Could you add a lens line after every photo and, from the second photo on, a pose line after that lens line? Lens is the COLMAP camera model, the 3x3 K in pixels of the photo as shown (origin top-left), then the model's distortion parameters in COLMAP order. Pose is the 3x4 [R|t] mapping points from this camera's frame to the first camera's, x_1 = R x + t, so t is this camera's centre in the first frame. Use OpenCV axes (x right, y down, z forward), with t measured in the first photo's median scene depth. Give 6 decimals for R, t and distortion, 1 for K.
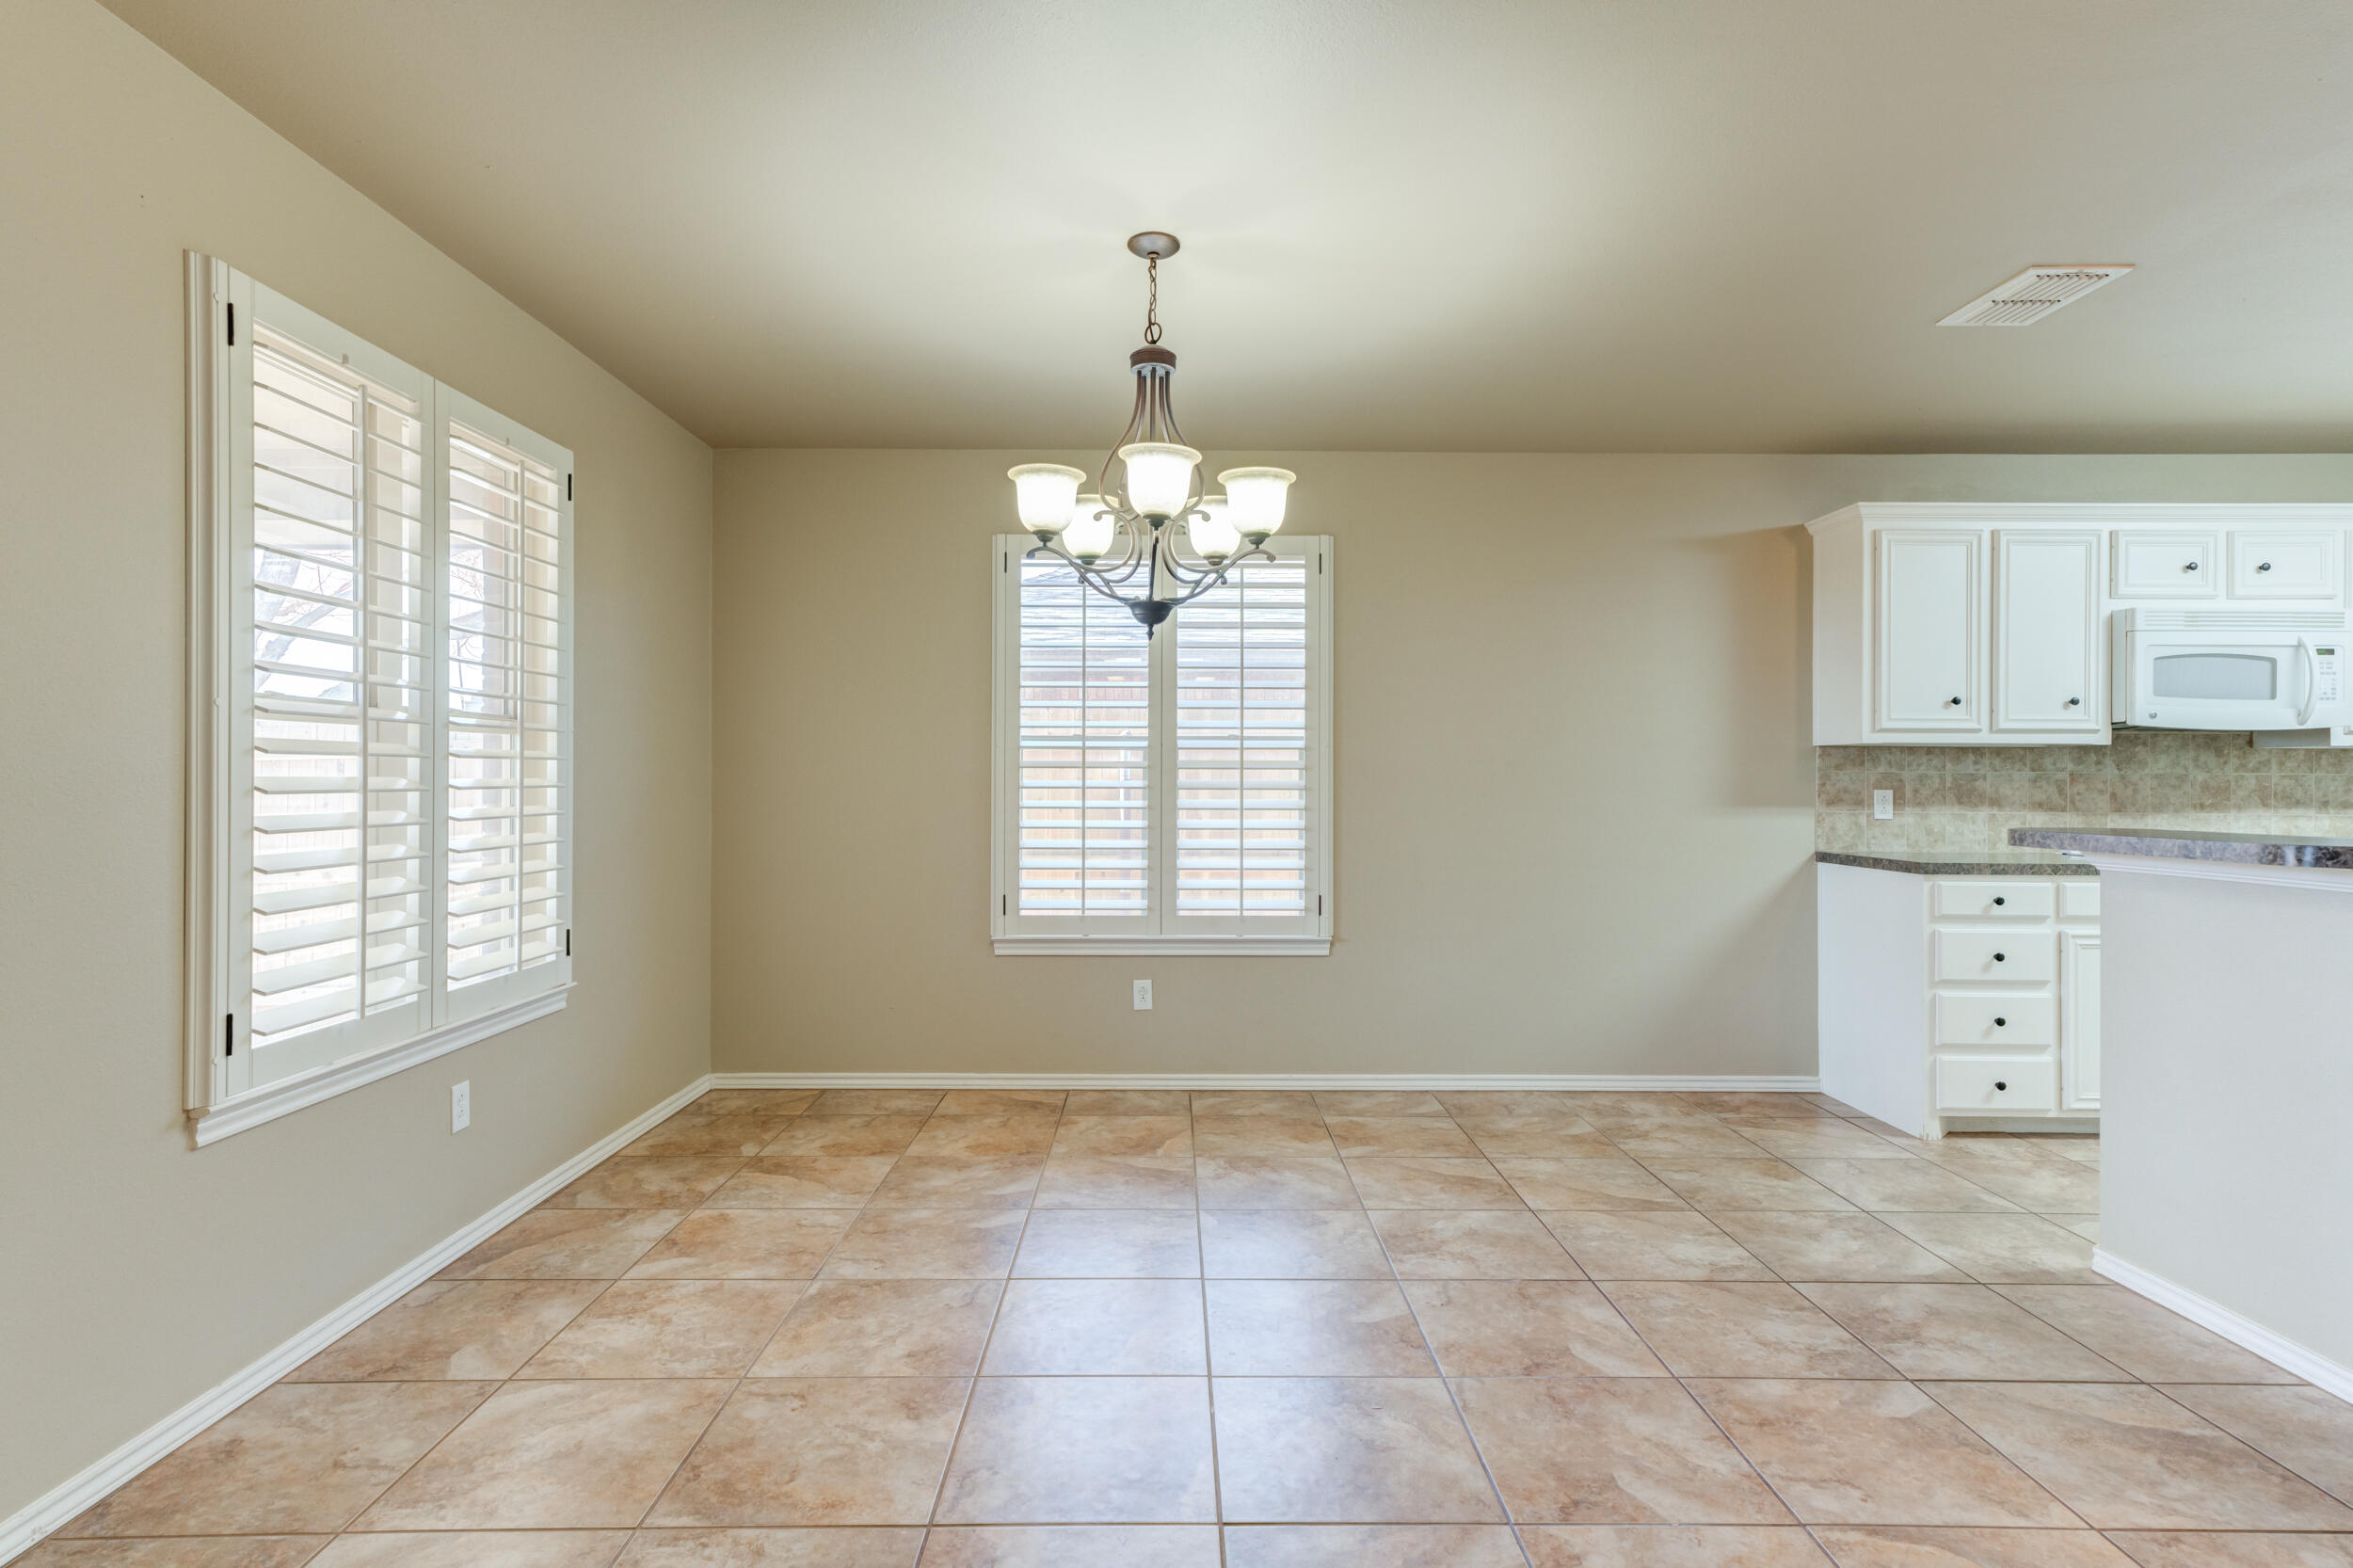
lens RADIAL K [[1179.9, 0, 1167.9], [0, 1179.9, 777.3], [0, 0, 1]] dist [0.001781, 0.008639]
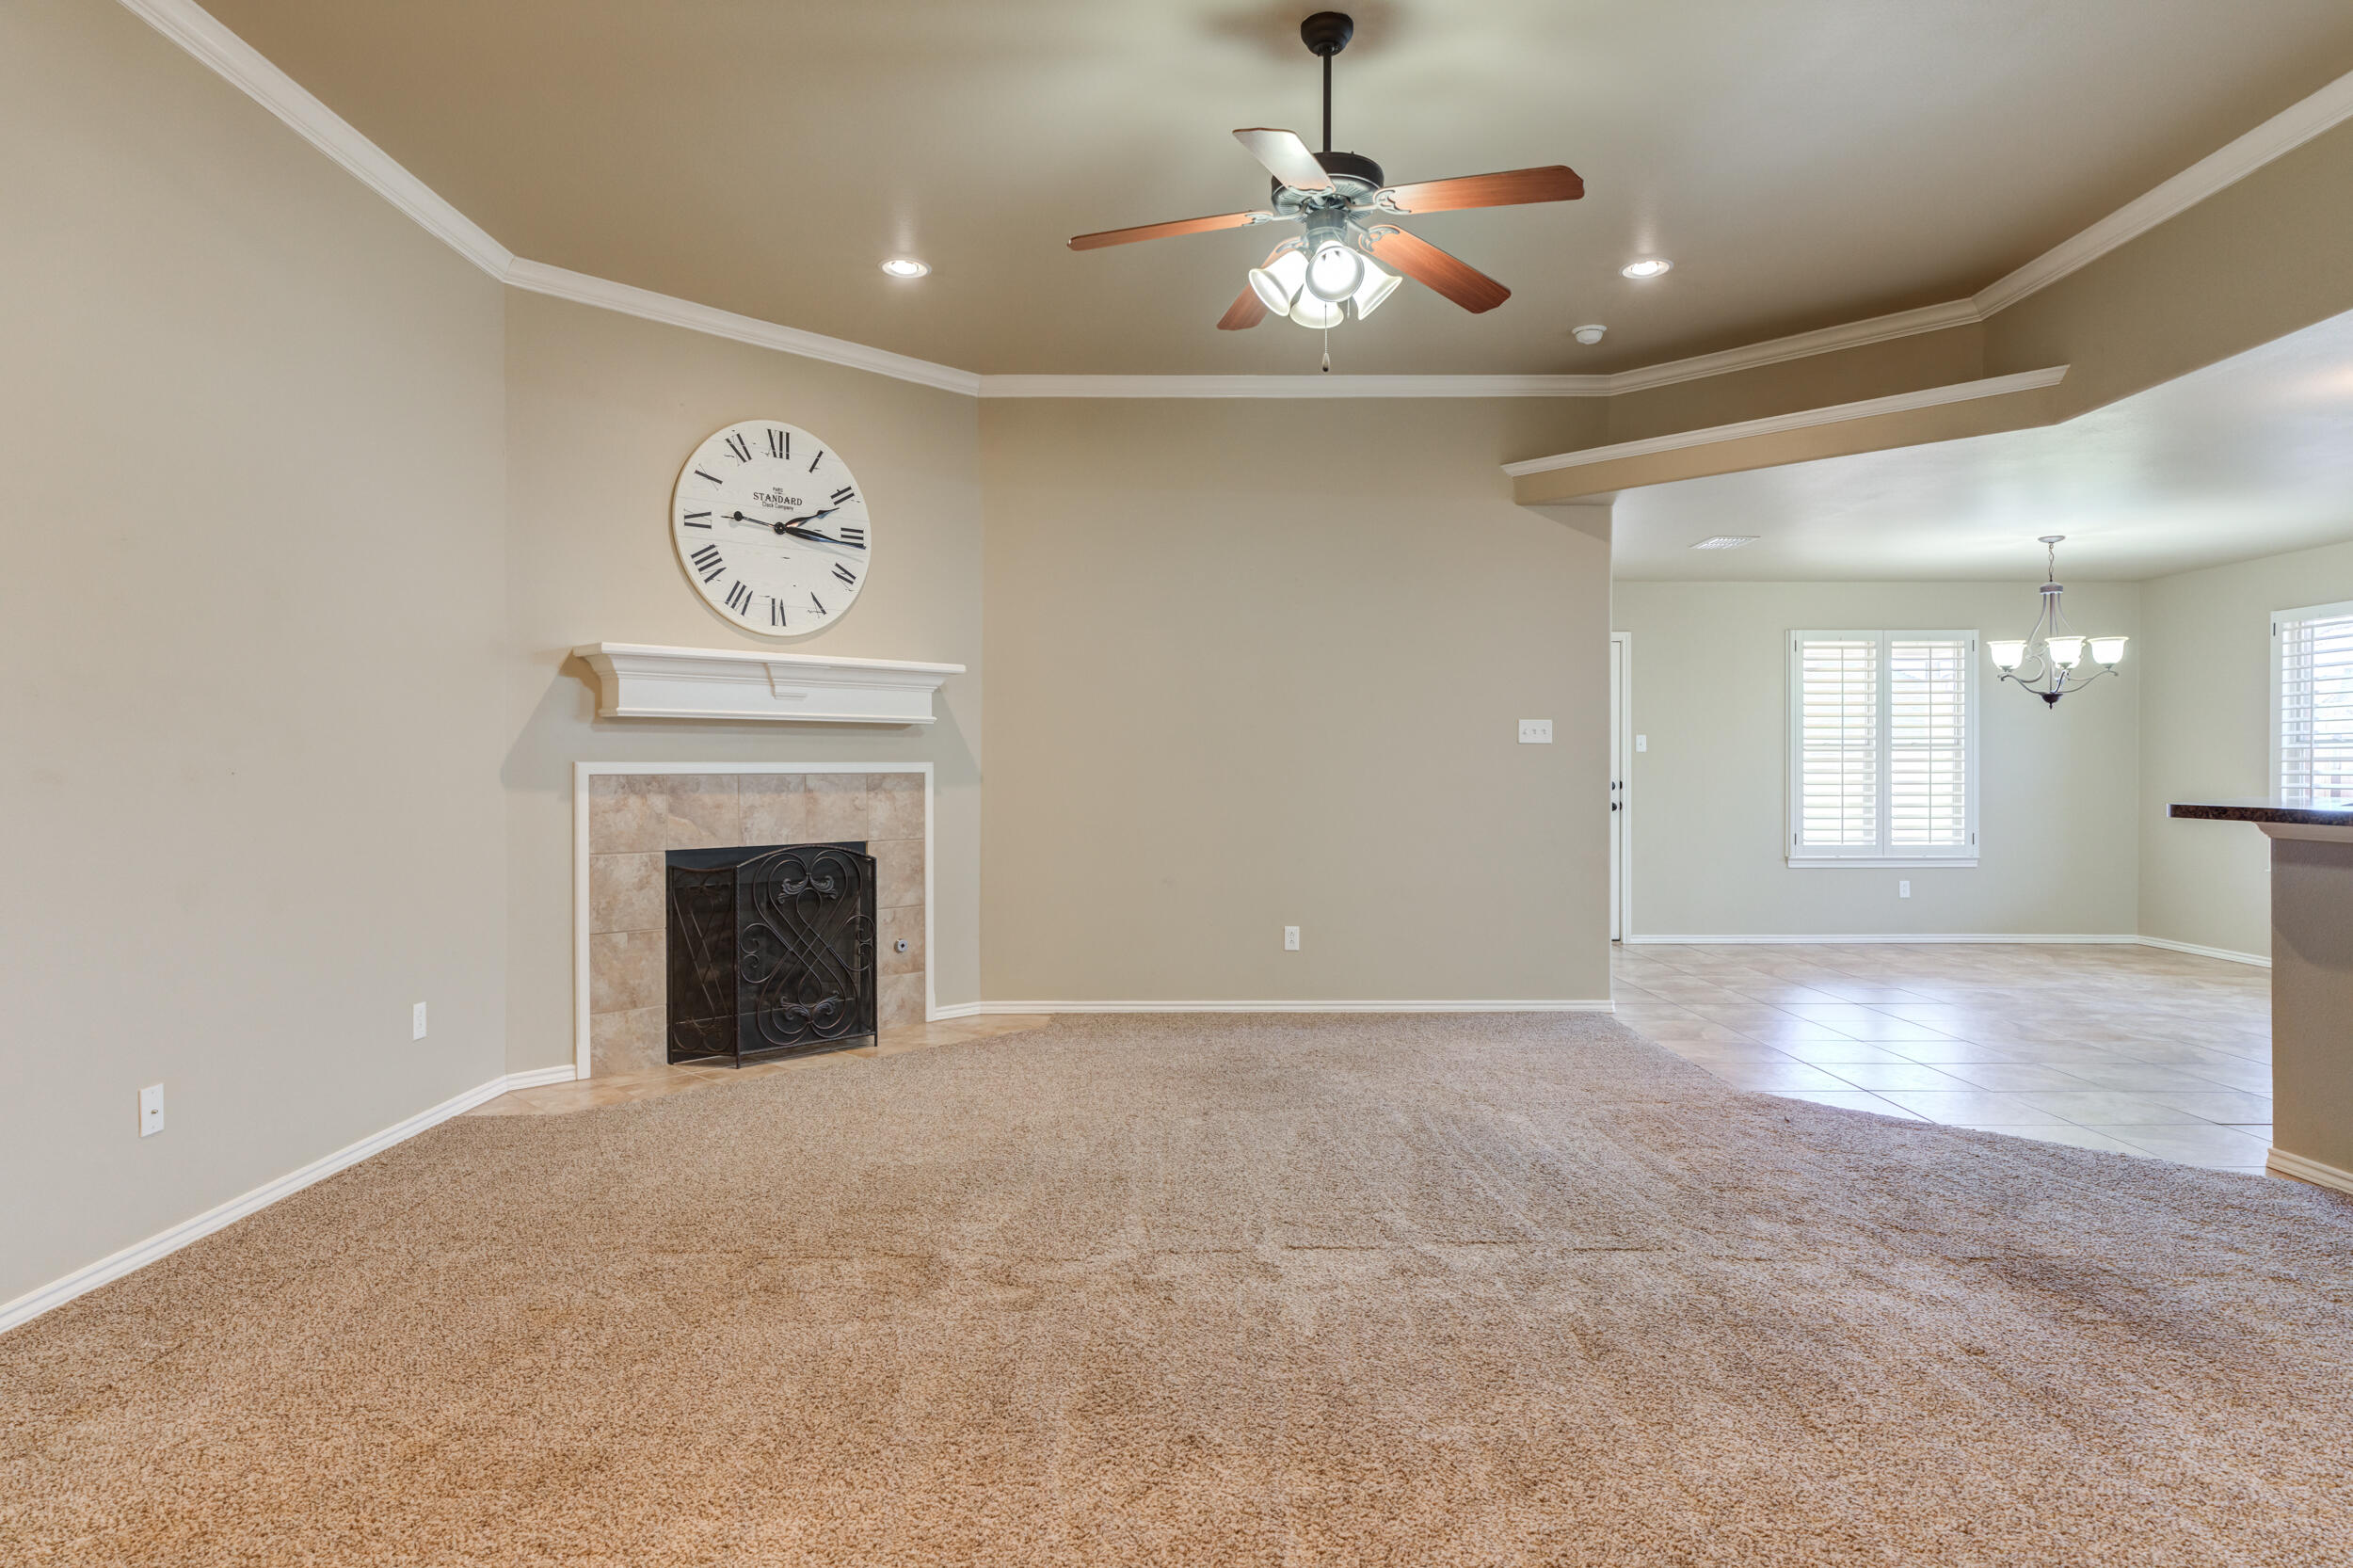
lens RADIAL K [[1334.0, 0, 1173.0], [0, 1334.0, 775.8], [0, 0, 1]] dist [-0.005268, 0.015747]
pose [[0.001217, 0.000988, -0.999999, 1.722931], [0.001891, 0.999998, 0.000990, 0.006491], [0.999997, -0.001892, 0.001215, -0.481571]]
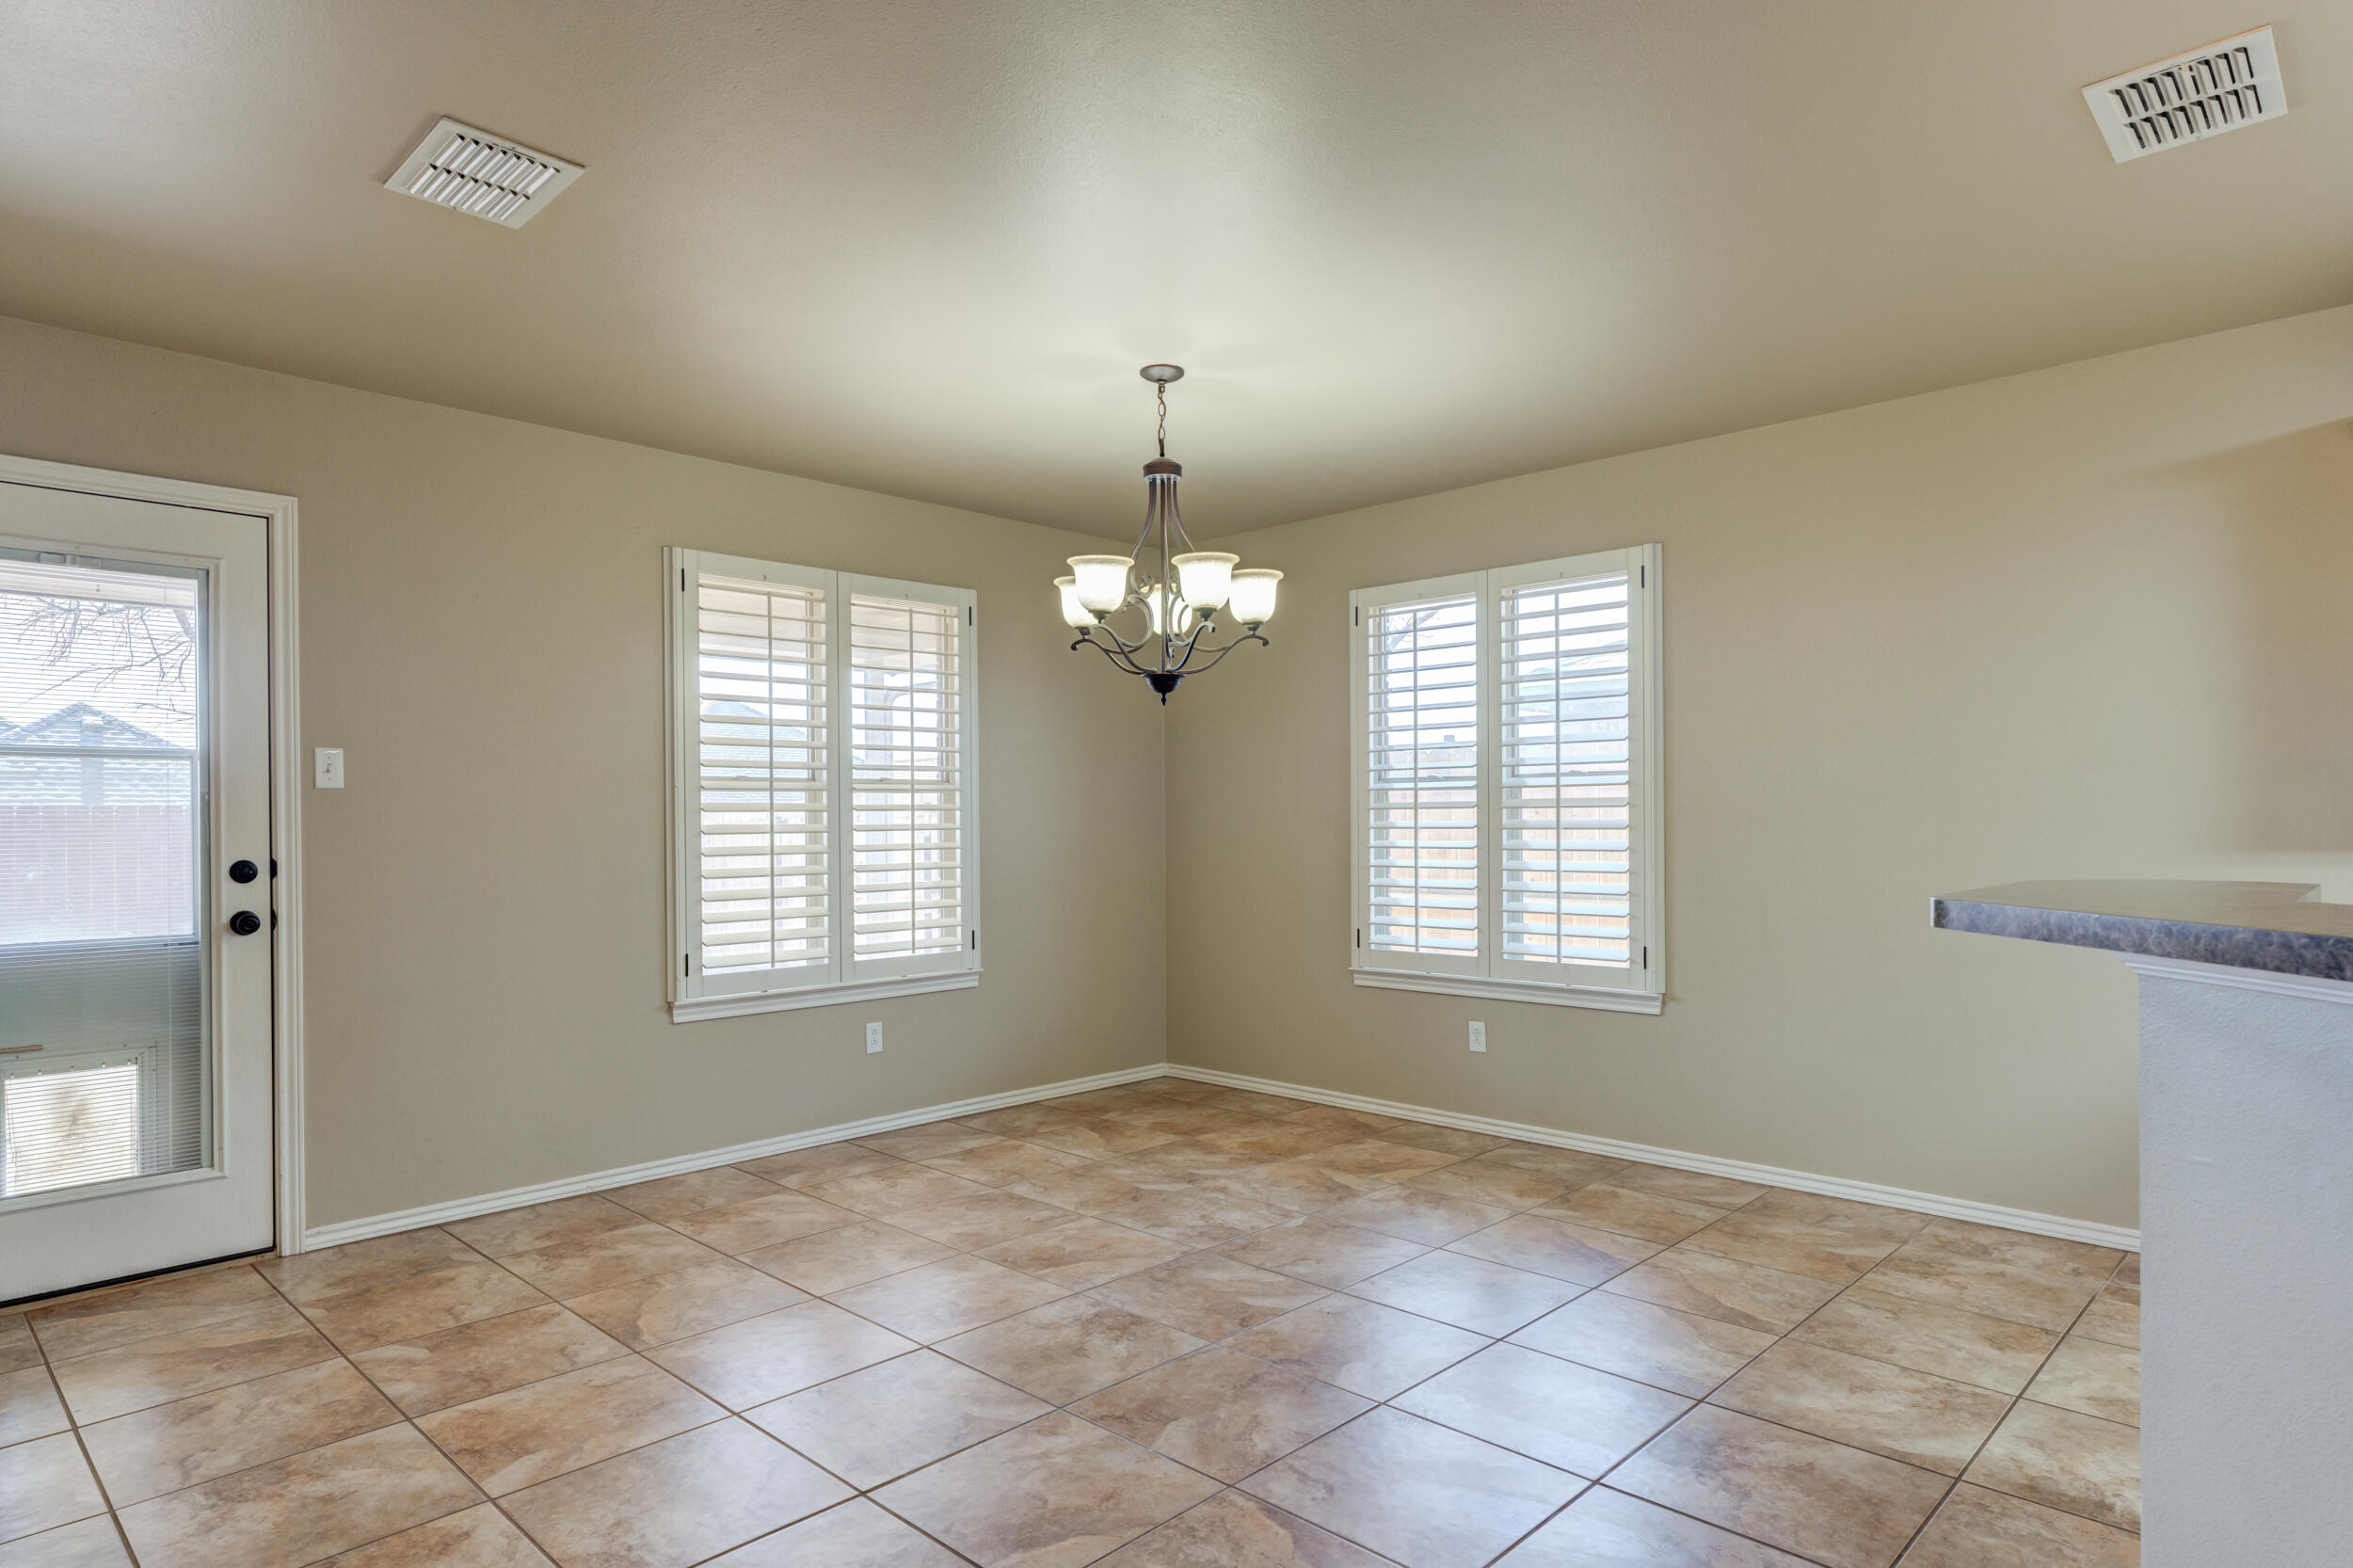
lens RADIAL K [[1318.9, 0, 1169.6], [0, 1318.9, 821.3], [0, 0, 1]] dist [-0.005915, 0.002407]
pose [[0.712413, -0.008464, -0.701709, 0.610165], [0.011074, 0.999938, -0.000818, 0.001810], [0.701673, -0.007188, 0.712463, 0.035328]]
